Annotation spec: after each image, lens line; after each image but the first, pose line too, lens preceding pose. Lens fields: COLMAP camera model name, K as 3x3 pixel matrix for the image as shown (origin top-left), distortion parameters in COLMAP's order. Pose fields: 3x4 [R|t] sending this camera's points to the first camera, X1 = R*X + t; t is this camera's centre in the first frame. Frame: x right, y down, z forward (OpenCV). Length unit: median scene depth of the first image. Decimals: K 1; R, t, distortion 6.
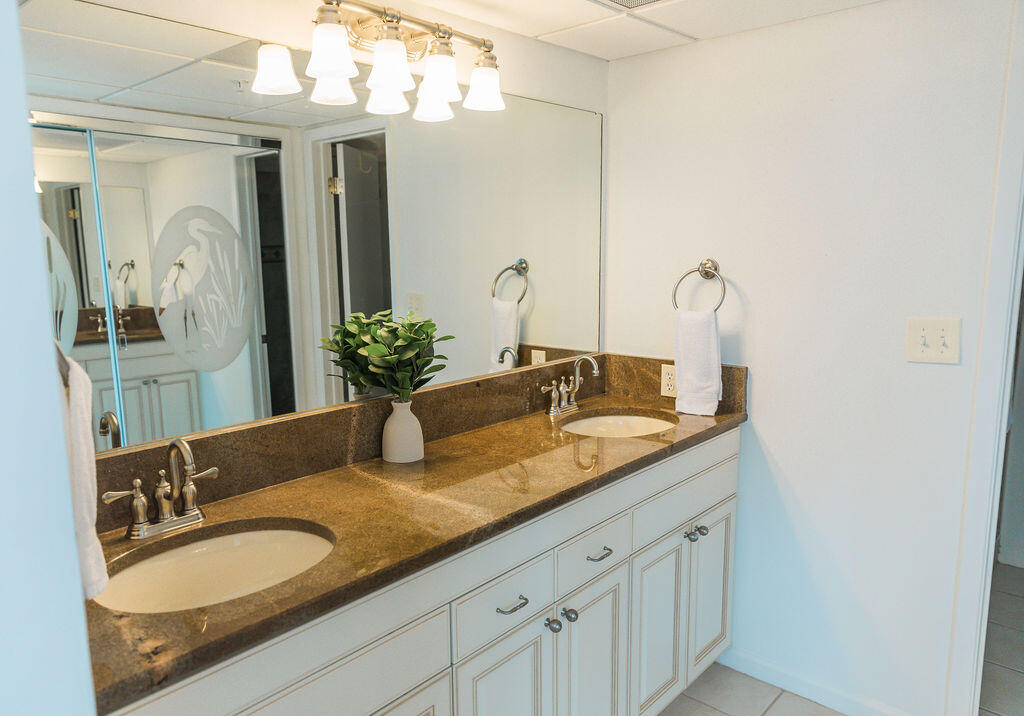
lens RADIAL K [[713.3, 0, 512.0], [0, 713.3, 358.0], [0, 0, 1]] dist [0.000685, 0.000118]
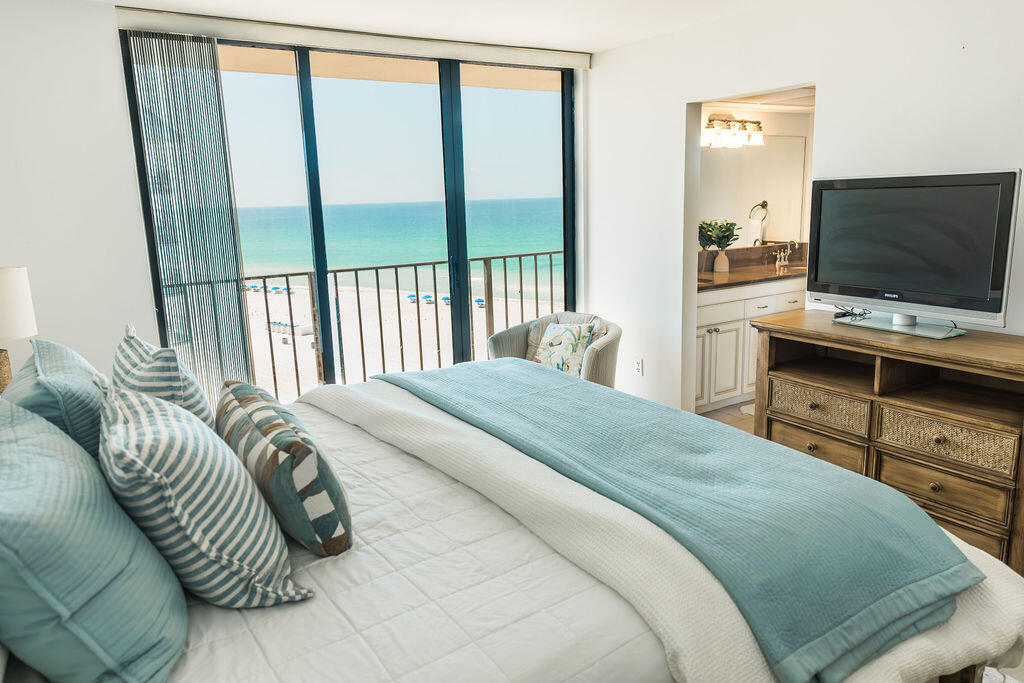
lens RADIAL K [[692.5, 0, 512.0], [0, 692.5, 341.5], [0, 0, 1]] dist [0.010921, 0.000405]
pose [[0.955319, 0.034906, -0.293507, -0.103925], [-0.020031, 0.998365, 0.053535, 0.233937], [0.294896, -0.045264, 0.954457, -1.546666]]
